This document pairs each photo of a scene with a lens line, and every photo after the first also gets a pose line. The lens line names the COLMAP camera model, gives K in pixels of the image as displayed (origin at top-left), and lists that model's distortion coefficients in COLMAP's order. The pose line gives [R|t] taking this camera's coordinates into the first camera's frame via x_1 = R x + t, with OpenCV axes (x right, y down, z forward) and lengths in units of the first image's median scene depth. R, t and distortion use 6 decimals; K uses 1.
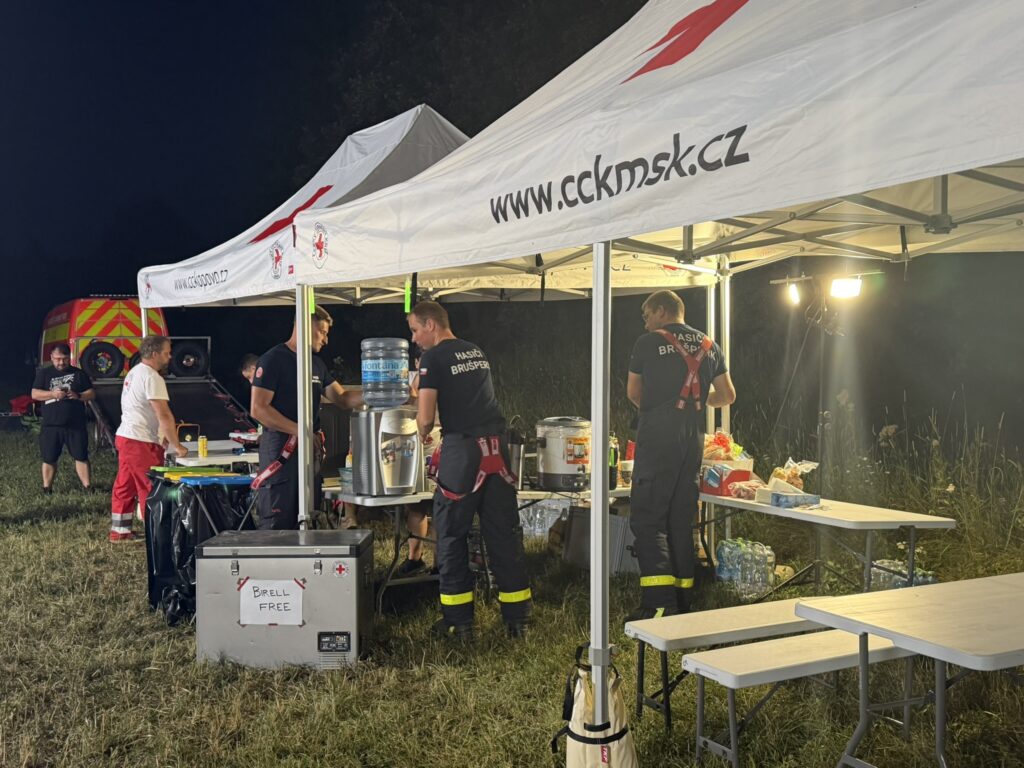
lens RADIAL K [[1103.3, 0, 512.5], [0, 1103.3, 383.8], [0, 0, 1]] dist [0.028082, 0.000000]
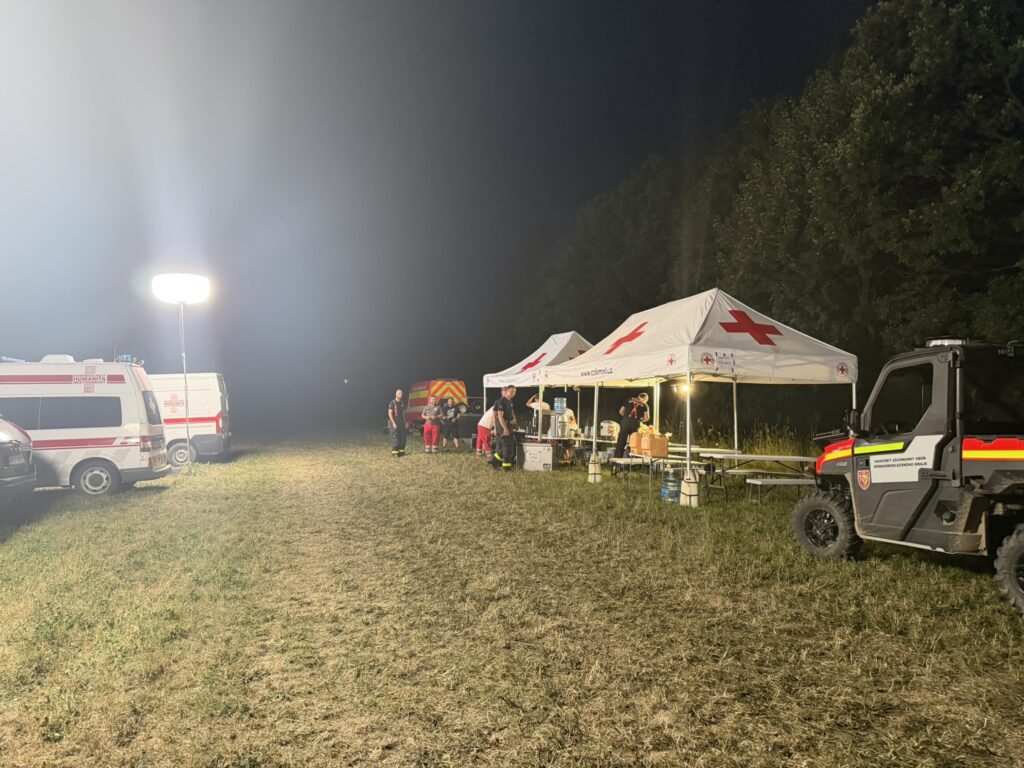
lens RADIAL K [[716.0, 0, 512.5], [0, 716.0, 383.6], [0, 0, 1]] dist [0.000818, 0.000013]
pose [[0.983269, 0.026563, -0.180213, 0.125143], [-0.039099, 0.997029, -0.066365, 0.059626], [0.177915, 0.072301, 0.981386, -1.098836]]
